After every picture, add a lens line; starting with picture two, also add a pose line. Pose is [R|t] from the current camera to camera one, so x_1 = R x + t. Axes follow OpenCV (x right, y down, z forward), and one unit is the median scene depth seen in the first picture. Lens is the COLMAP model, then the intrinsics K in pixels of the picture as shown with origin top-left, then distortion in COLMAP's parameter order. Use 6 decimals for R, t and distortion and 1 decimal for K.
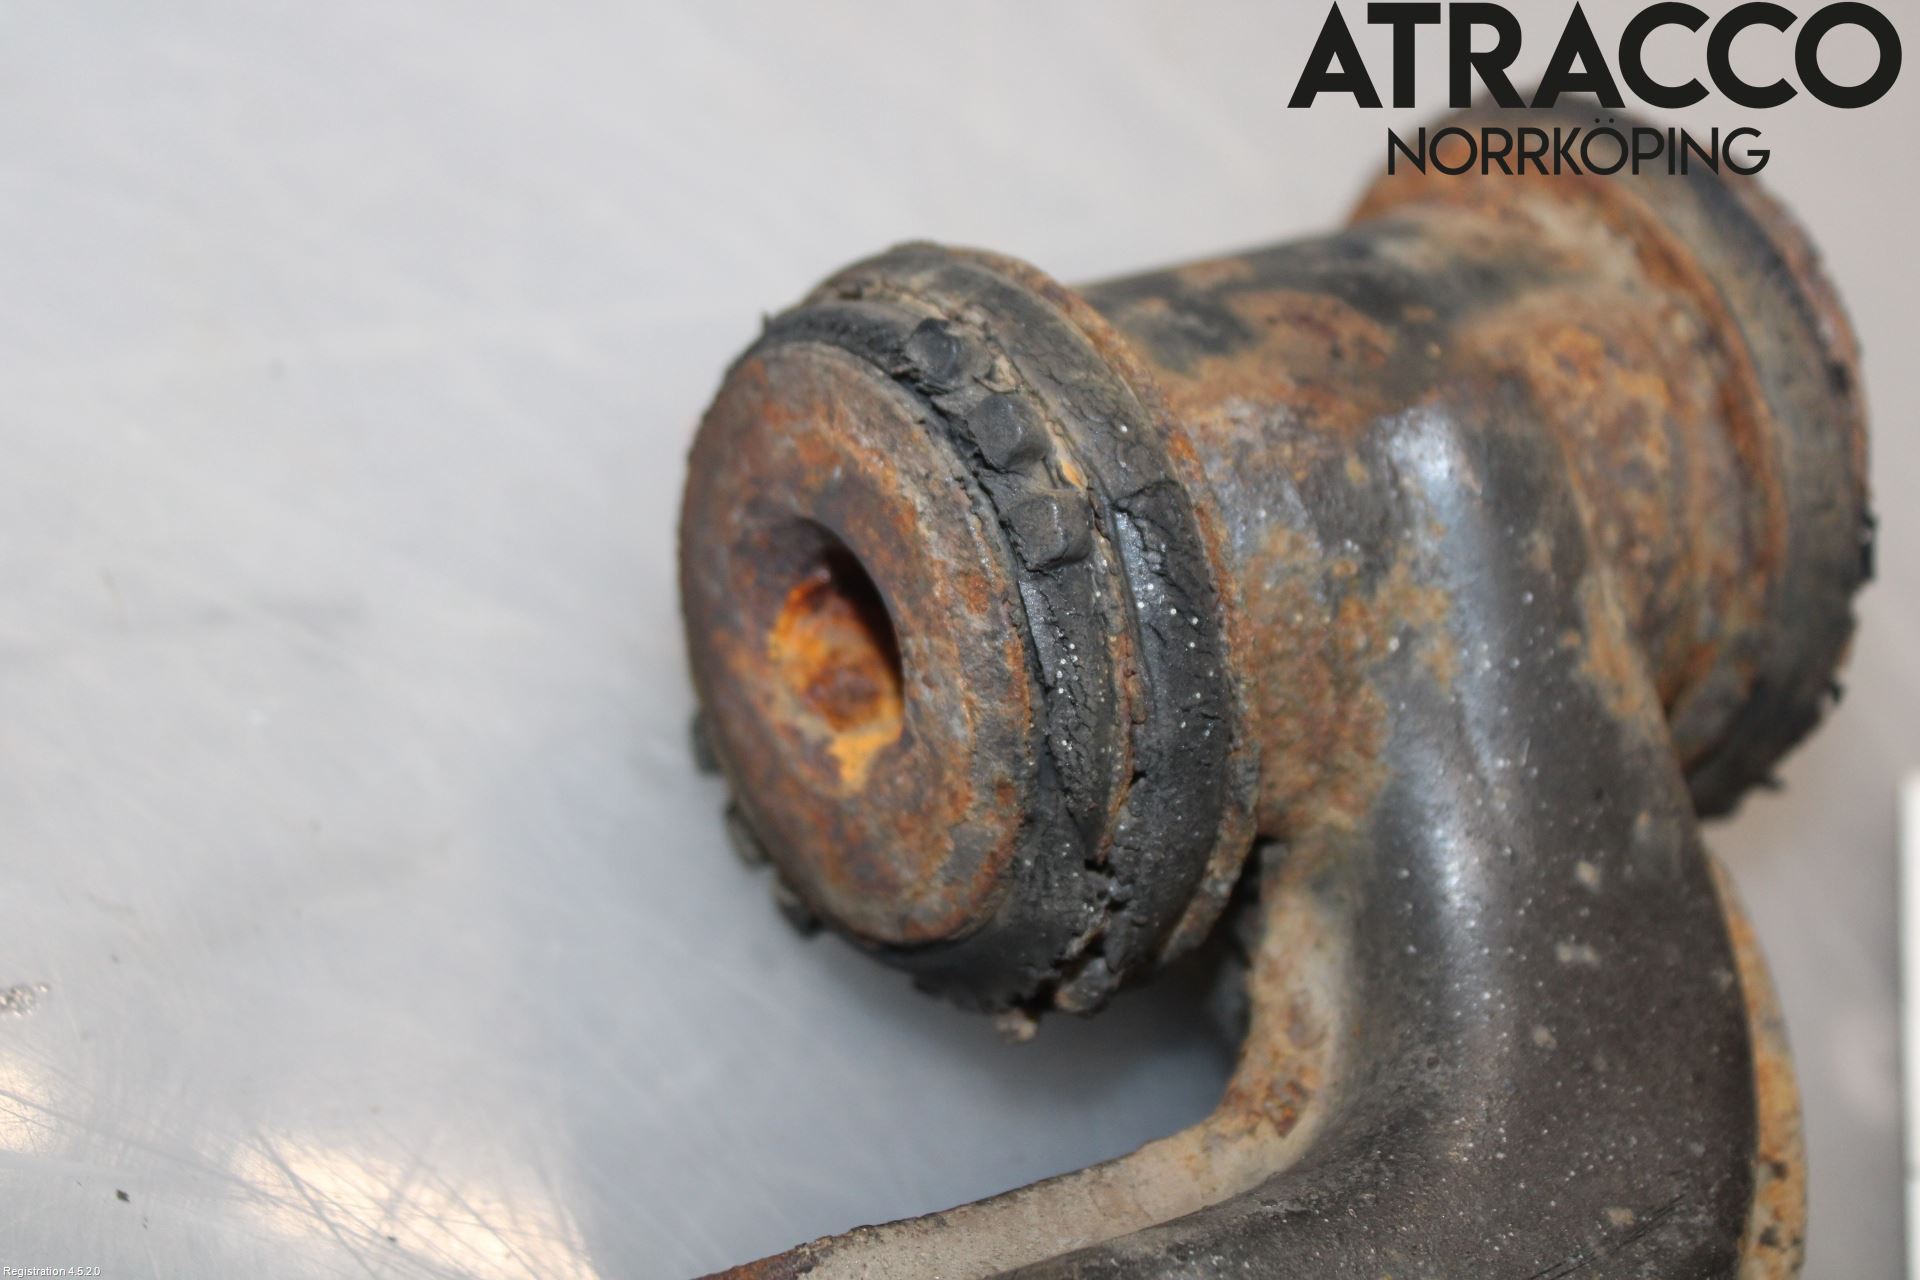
lens RADIAL K [[3555.3, 0, 959.9], [0, 3555.3, 639.6], [0, 0, 1]] dist [0.012888, 0.000000]
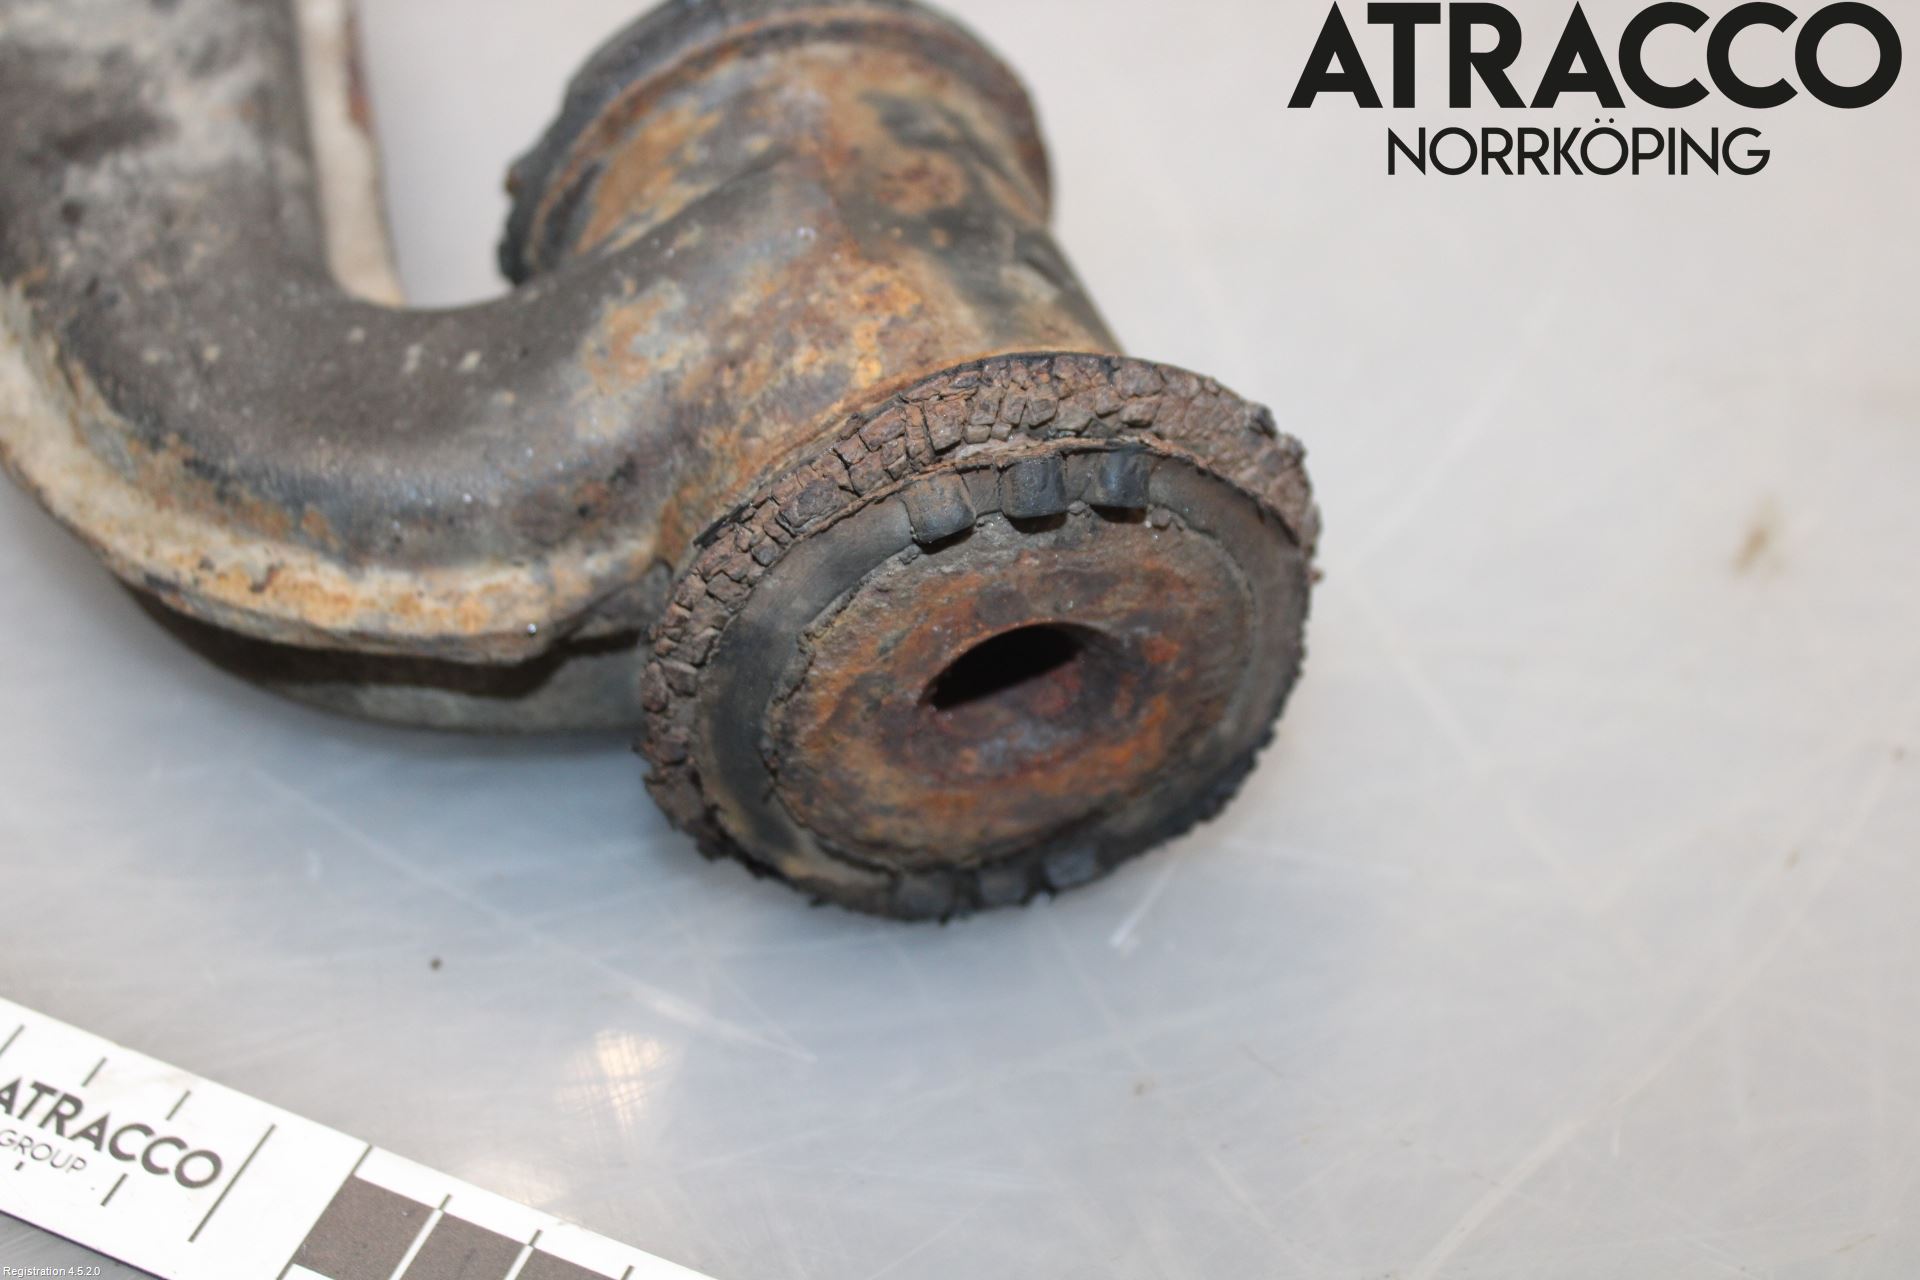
lens RADIAL K [[2942.5, 0, 959.6], [0, 2942.5, 640.1], [0, 0, 1]] dist [-0.014284, 0.000000]
pose [[-0.221616, 0.316205, -0.922443, 1.126447], [-0.834764, 0.427443, 0.347075, -0.398035], [0.504038, 0.846940, 0.169228, 0.981497]]
